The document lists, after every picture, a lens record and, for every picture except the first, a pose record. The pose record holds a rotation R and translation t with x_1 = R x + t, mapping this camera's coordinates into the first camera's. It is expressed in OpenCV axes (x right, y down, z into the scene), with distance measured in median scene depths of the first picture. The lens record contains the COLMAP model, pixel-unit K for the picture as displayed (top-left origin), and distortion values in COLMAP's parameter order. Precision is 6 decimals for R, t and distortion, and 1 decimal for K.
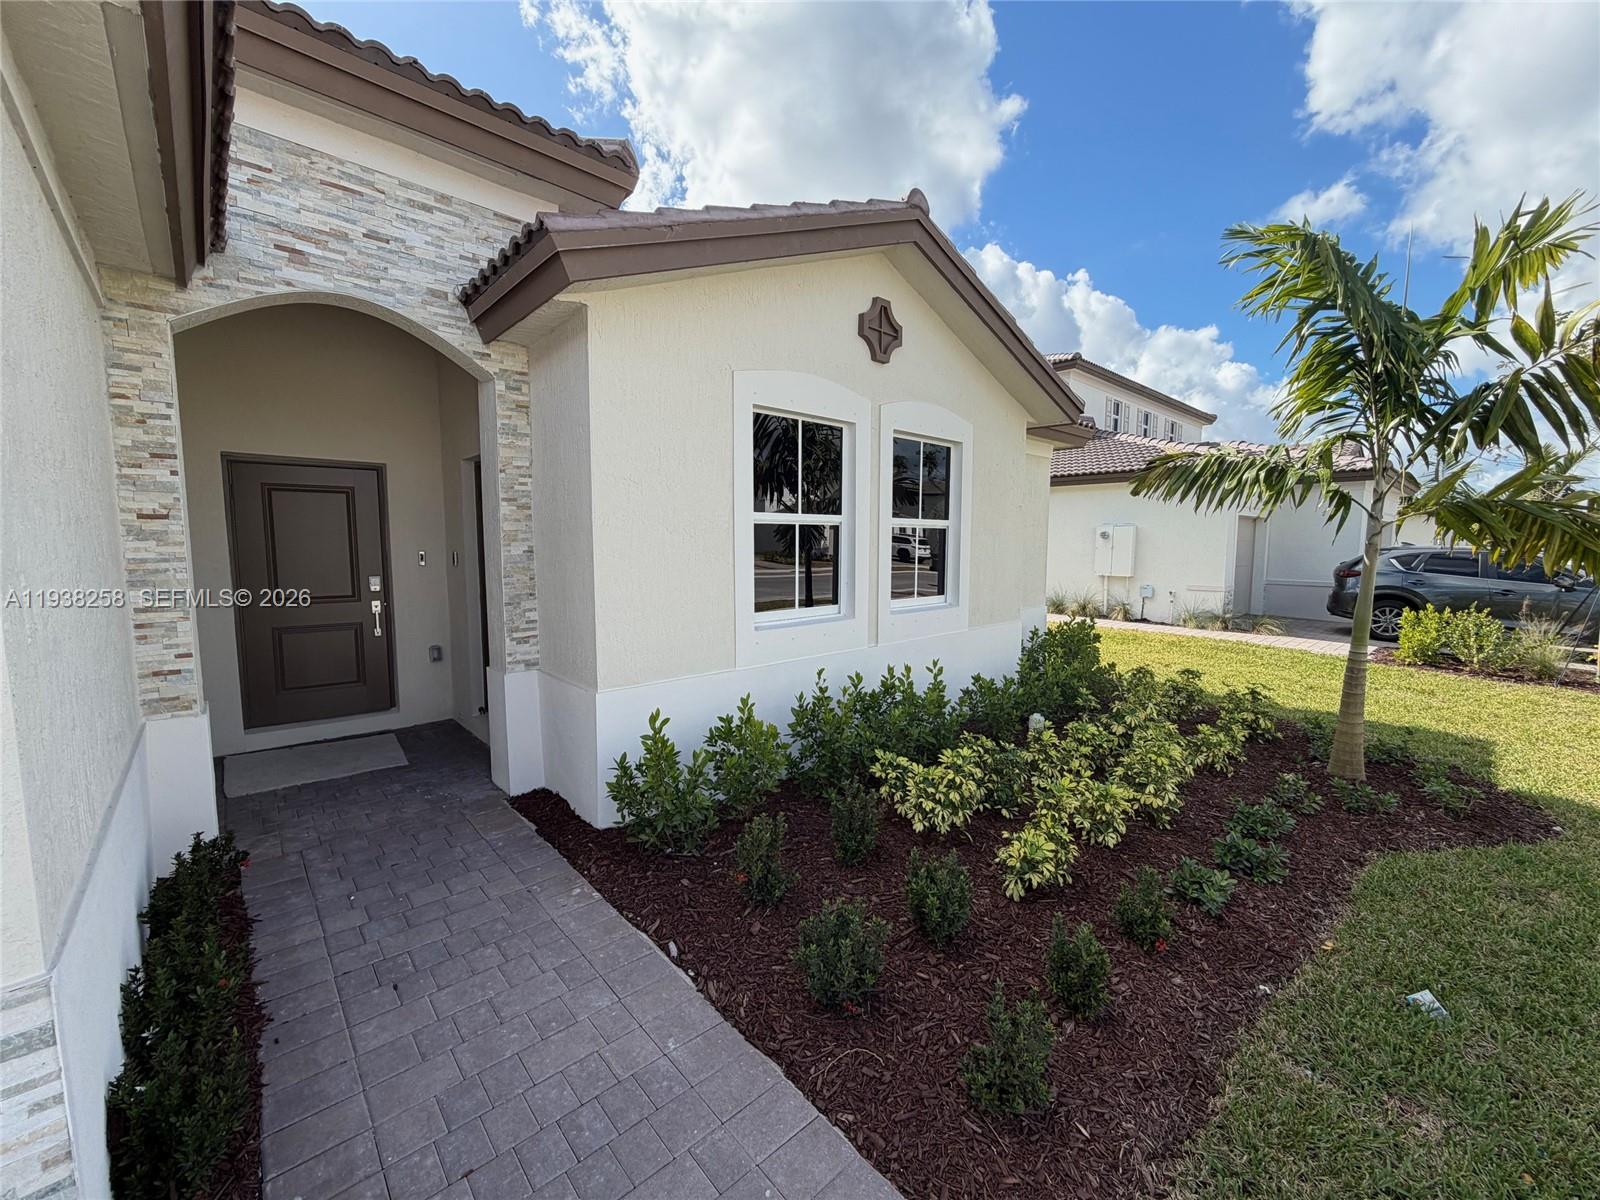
lens RADIAL K [[648.5, 0, 797.4], [0, 648.5, 602.7], [0, 0, 1]] dist [-0.012595, 0.000036]
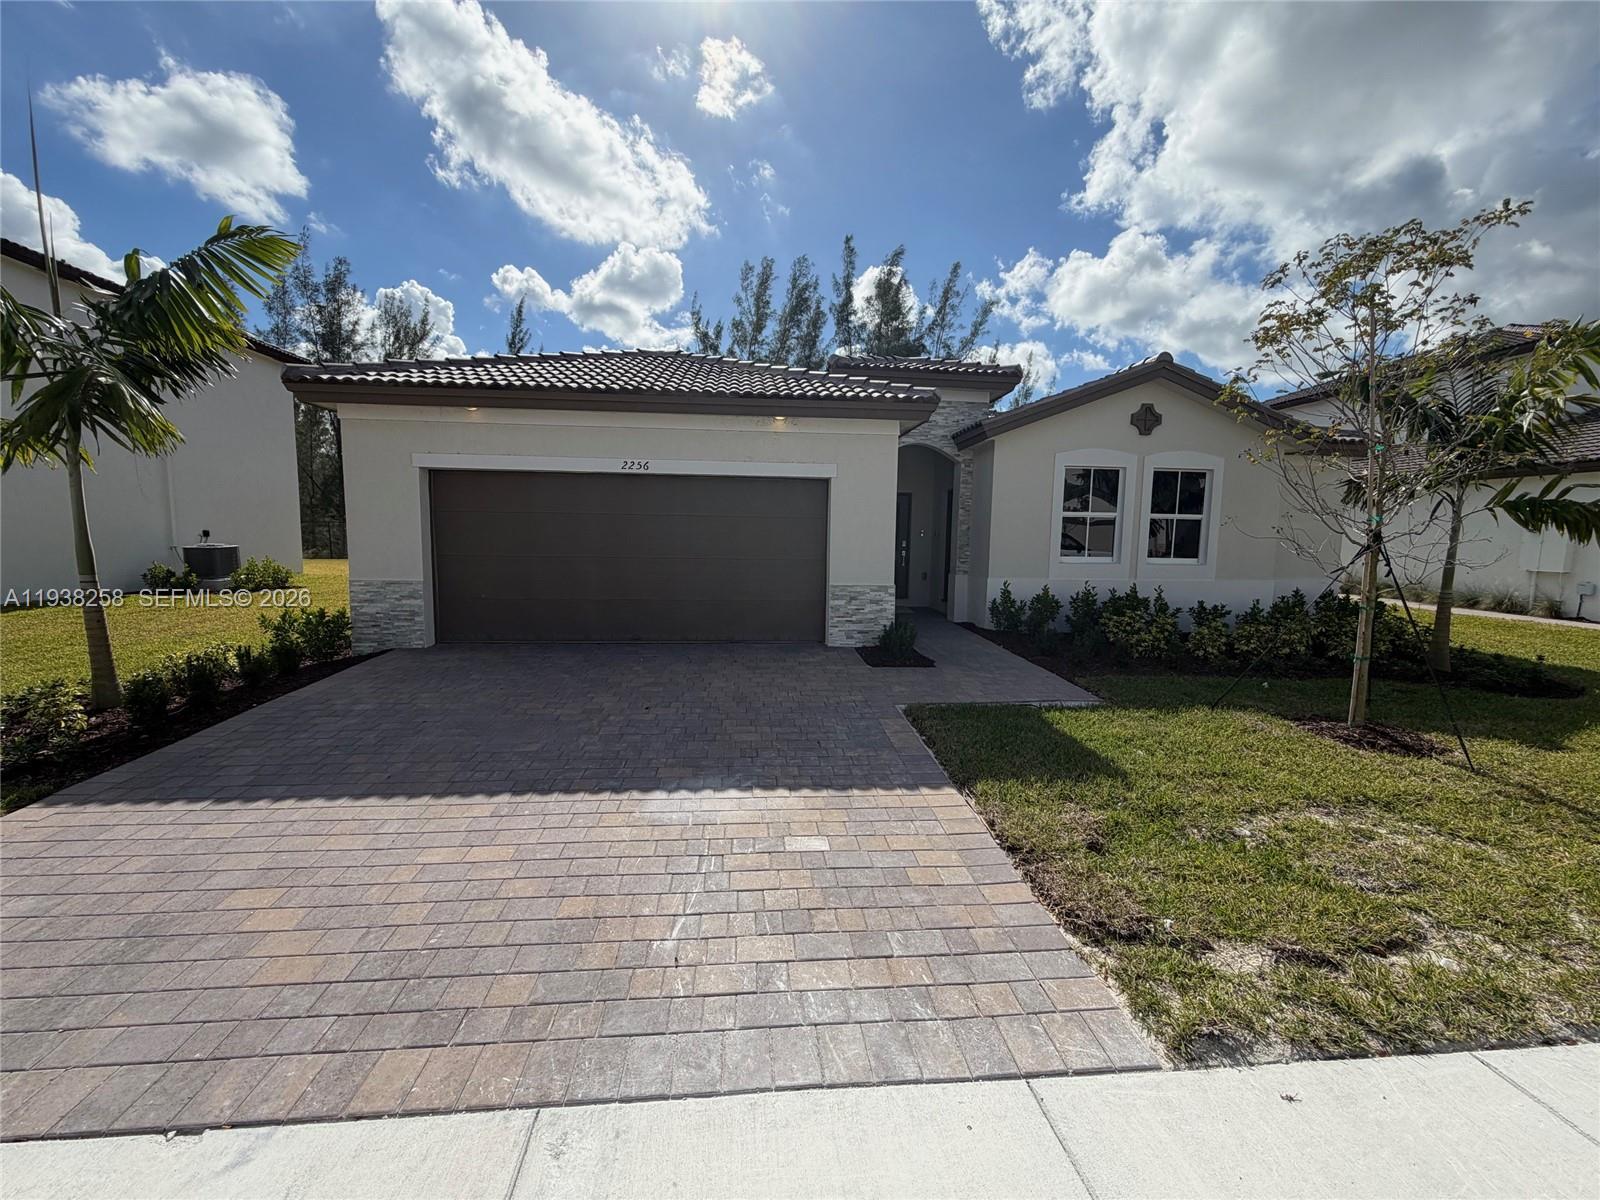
lens RADIAL K [[648.5, 0, 793.2], [0, 648.5, 597.7], [0, 0, 1]] dist [-0.012595, 0.000036]
pose [[0.802963, 0.071122, -0.591770, 0.495113], [-0.068768, 0.997279, 0.026547, 0.154105], [0.592048, 0.019379, 0.805670, -1.288163]]
